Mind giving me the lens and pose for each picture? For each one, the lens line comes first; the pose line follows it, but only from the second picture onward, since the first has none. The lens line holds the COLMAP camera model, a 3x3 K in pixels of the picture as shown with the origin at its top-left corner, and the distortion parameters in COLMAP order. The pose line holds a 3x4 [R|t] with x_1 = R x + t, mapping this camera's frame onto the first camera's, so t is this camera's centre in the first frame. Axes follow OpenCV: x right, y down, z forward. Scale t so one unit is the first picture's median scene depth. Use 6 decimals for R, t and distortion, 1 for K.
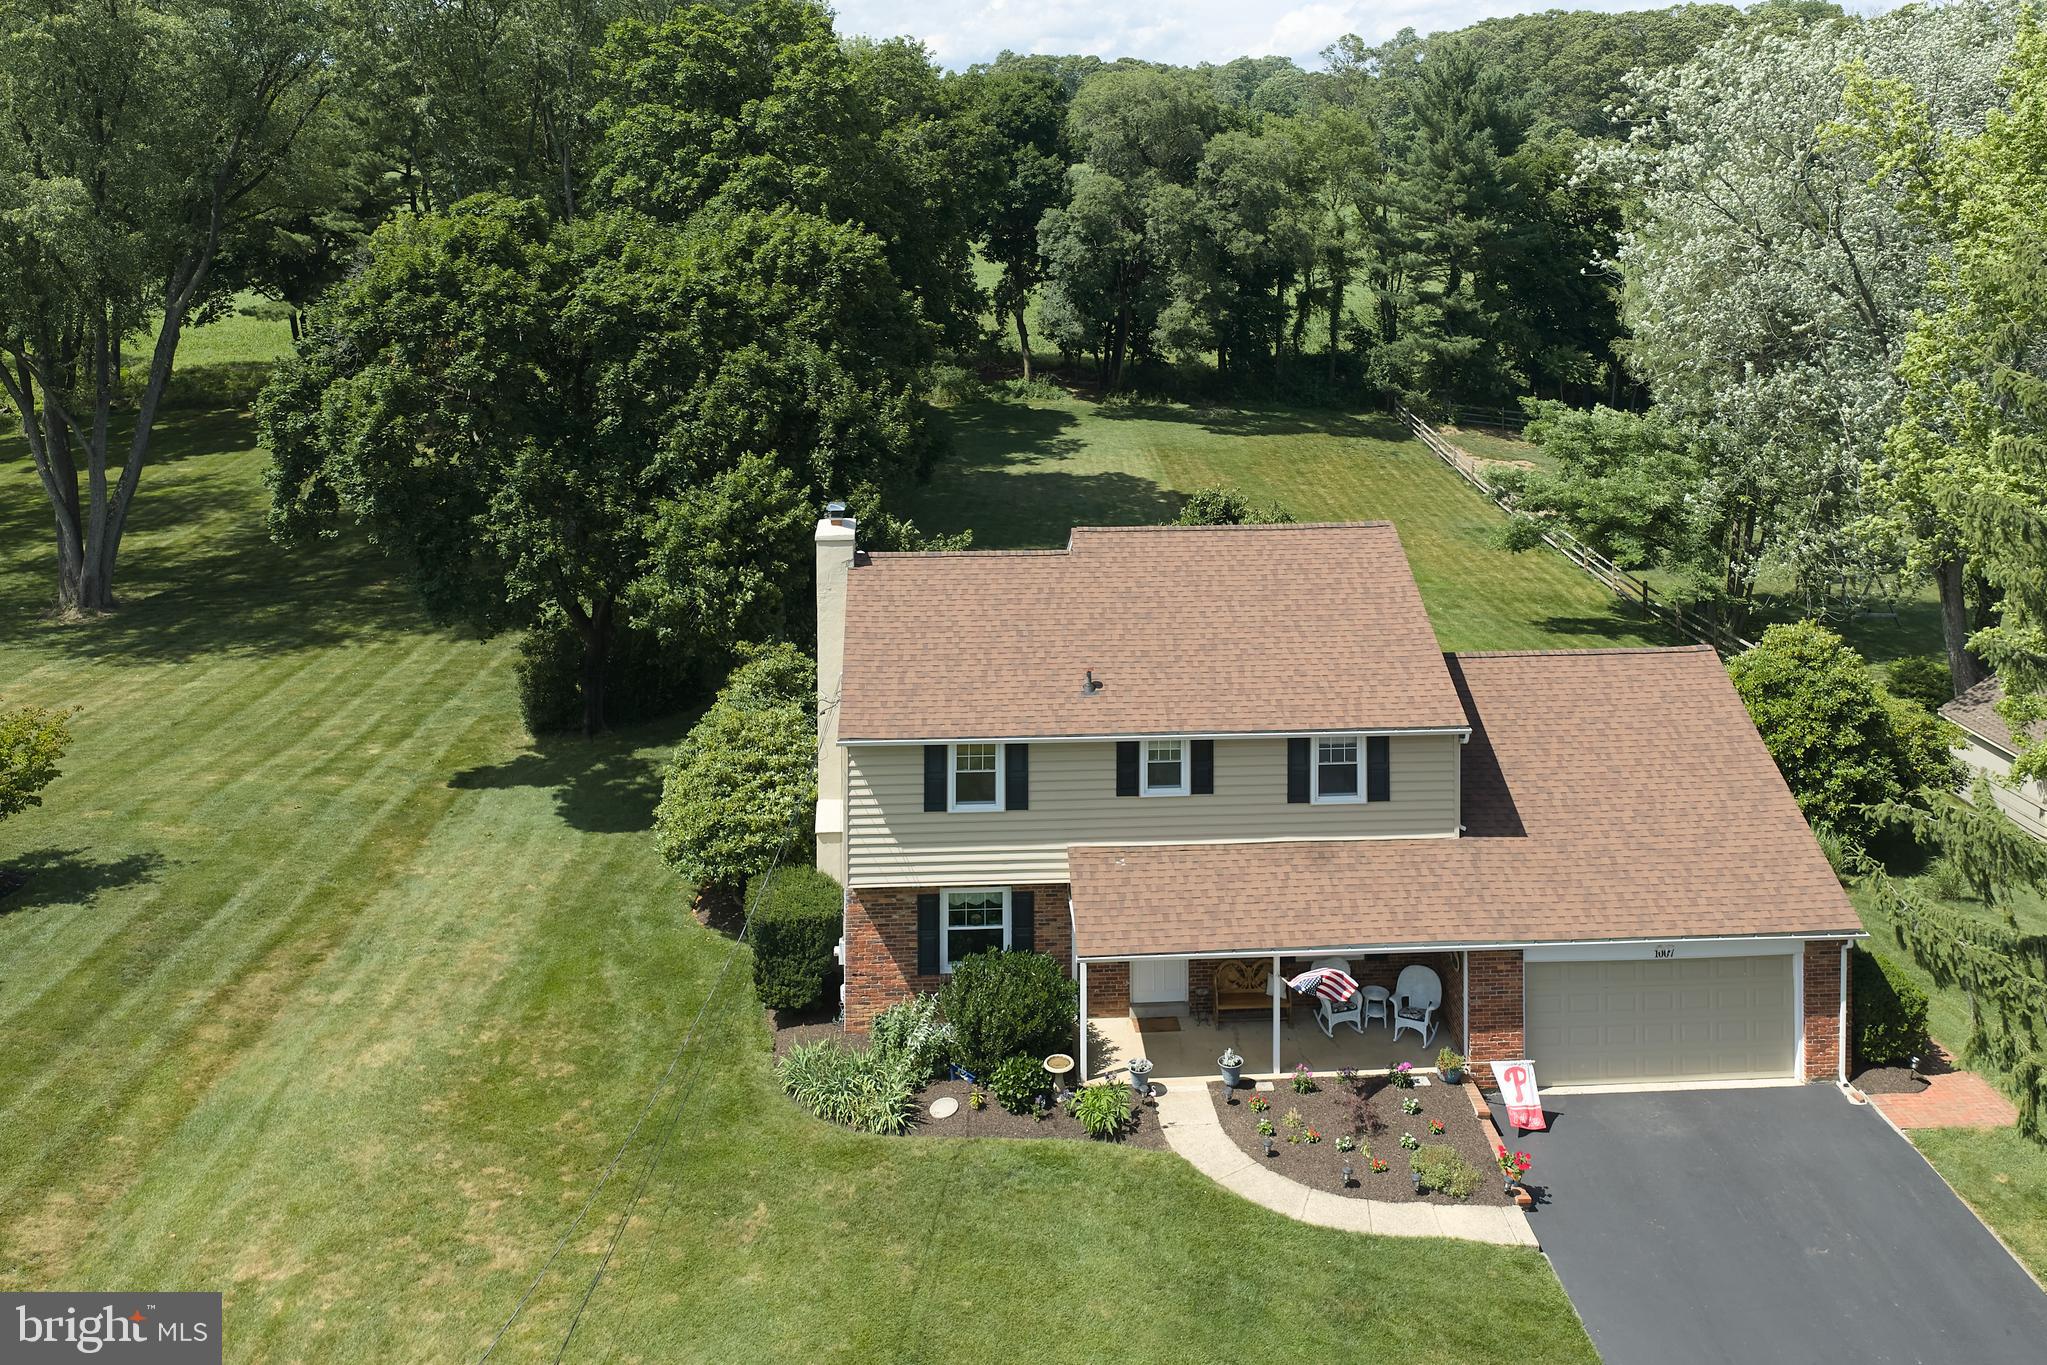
lens RADIAL K [[1749.0, 0, 1022.2], [0, 1749.0, 241.0], [0, 0, 1]] dist [0.002846, 0.001741]
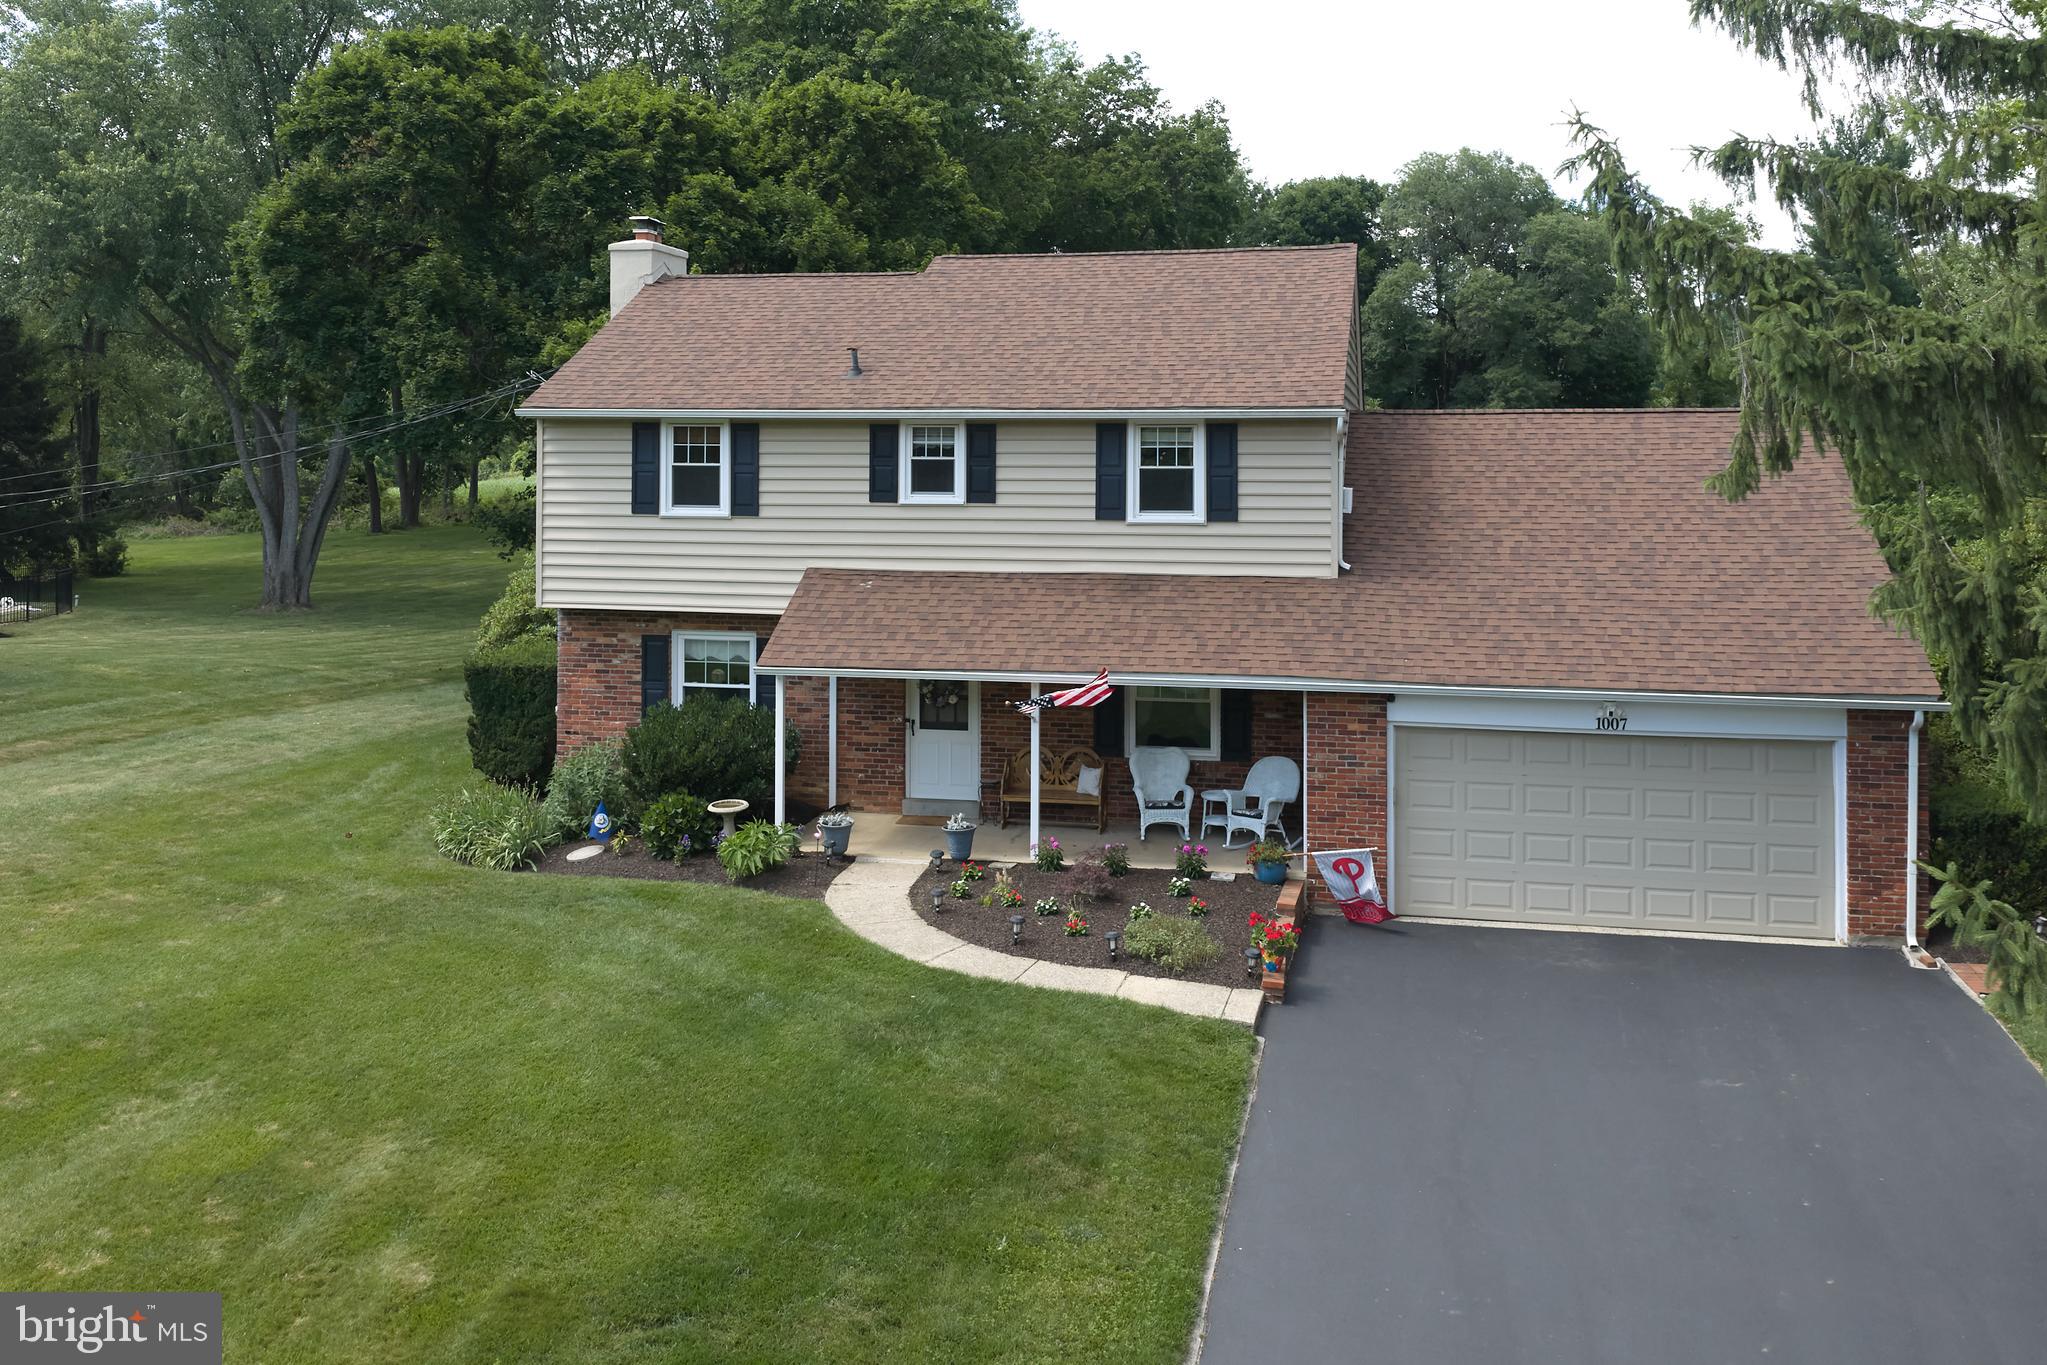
lens RADIAL K [[1728.8, 0, 1030.4], [0, 1728.8, 508.9], [0, 0, 1]] dist [-0.003035, 0.003863]
pose [[0.962291, 0.014281, -0.271648, 0.322126], [-0.018693, 0.999732, -0.013662, 0.329141], [0.271380, 0.018225, 0.962300, 0.304295]]
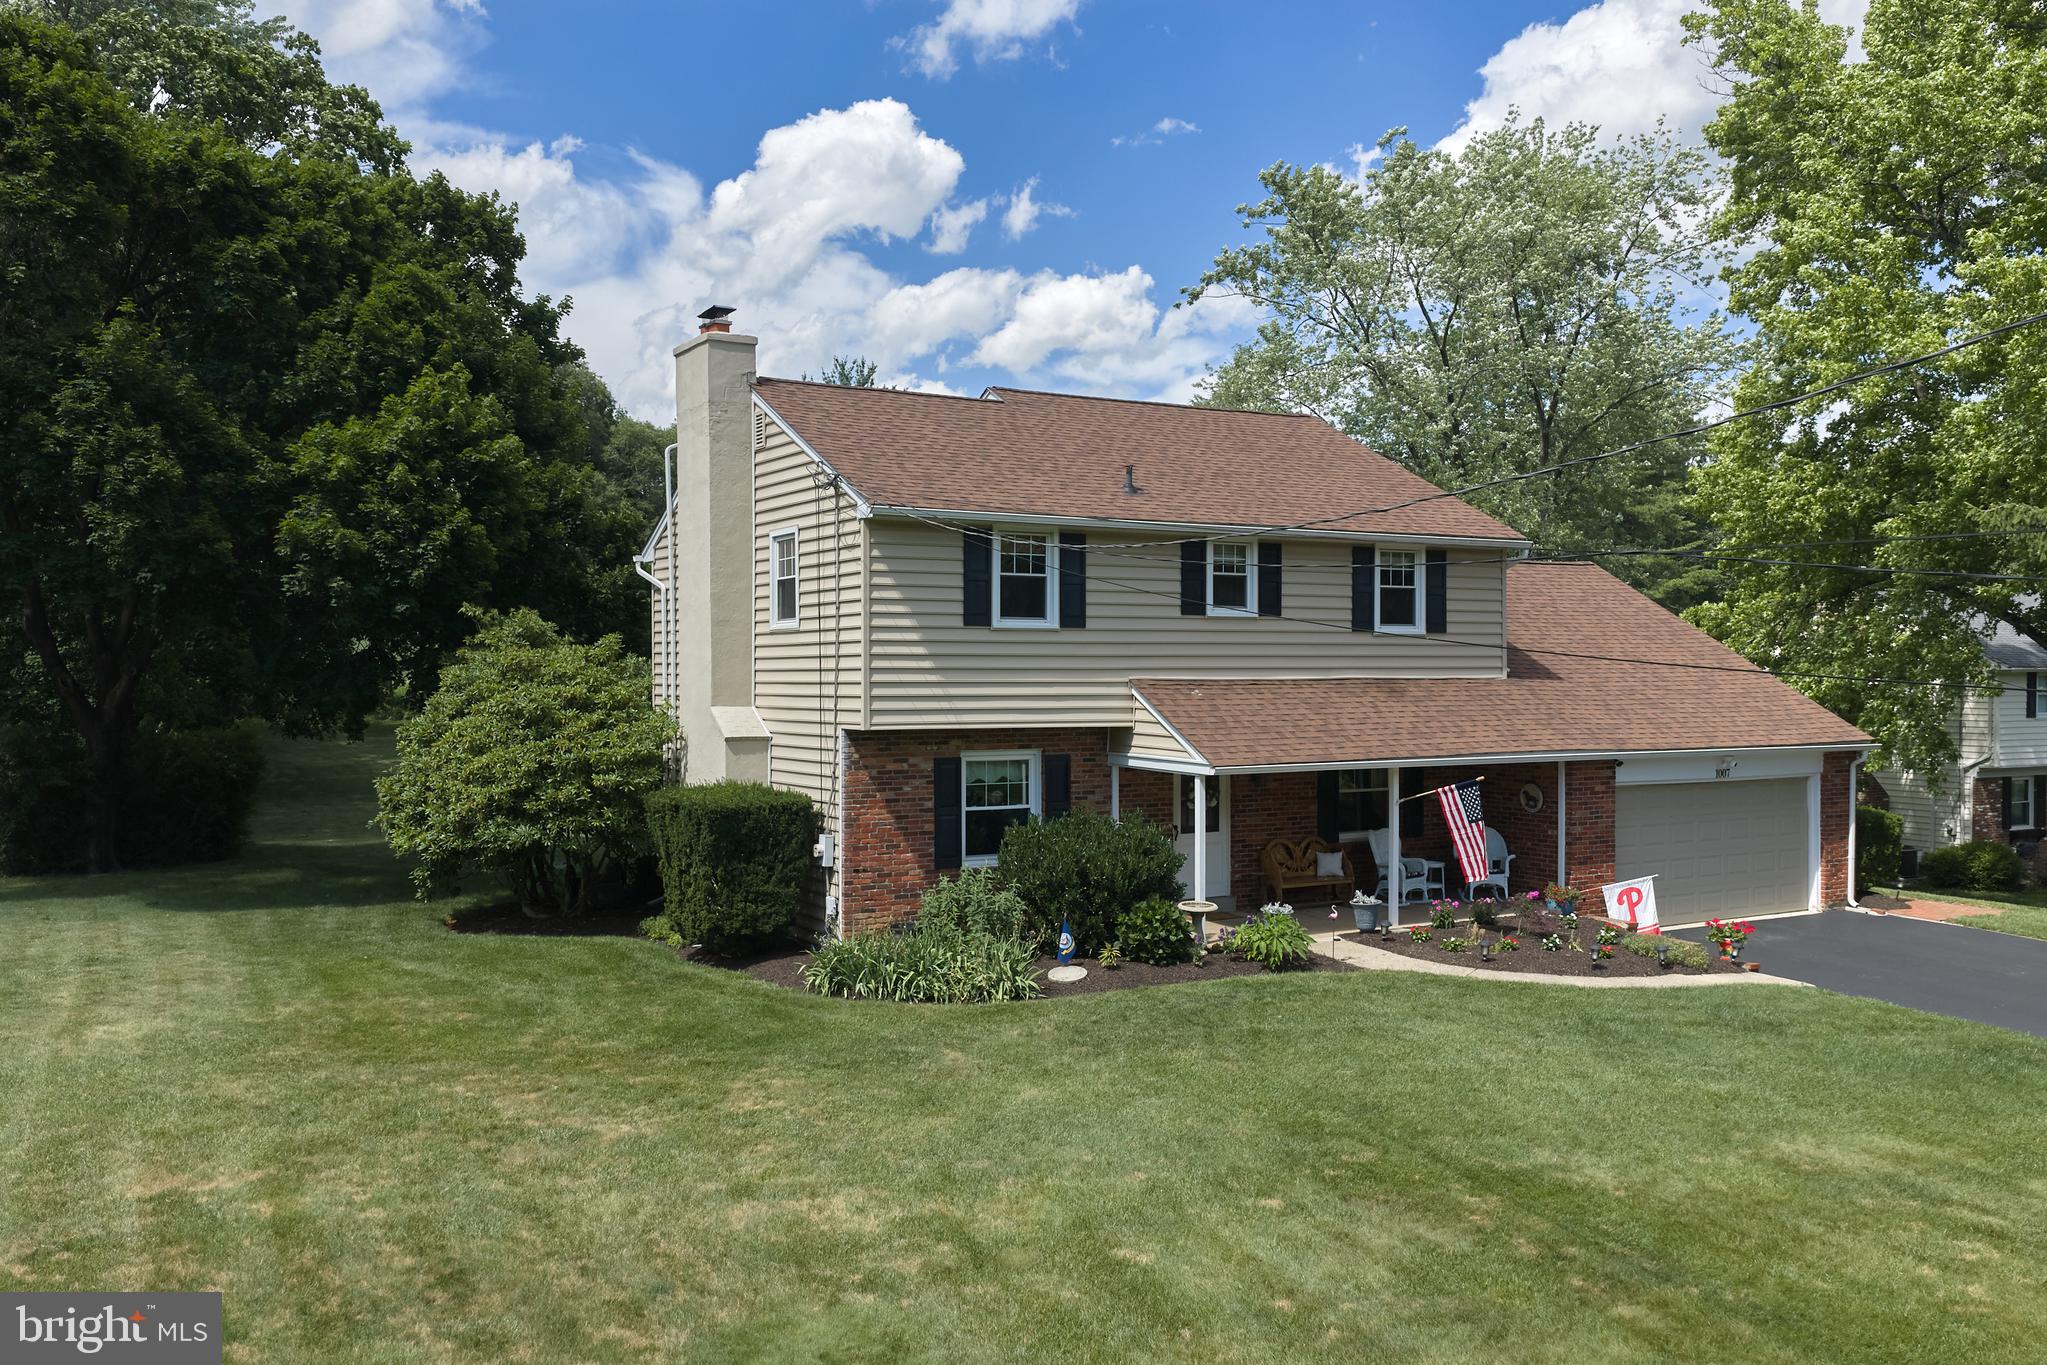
lens RADIAL K [[1717.3, 0, 1023.5], [0, 1717.3, 682.5], [0, 0, 1]] dist [0.002857, 0.000805]
pose [[0.895005, -0.001227, 0.446054, -0.350790], [0.014237, 0.999565, -0.025818, 0.366328], [-0.445828, 0.029457, 0.894634, 0.346893]]
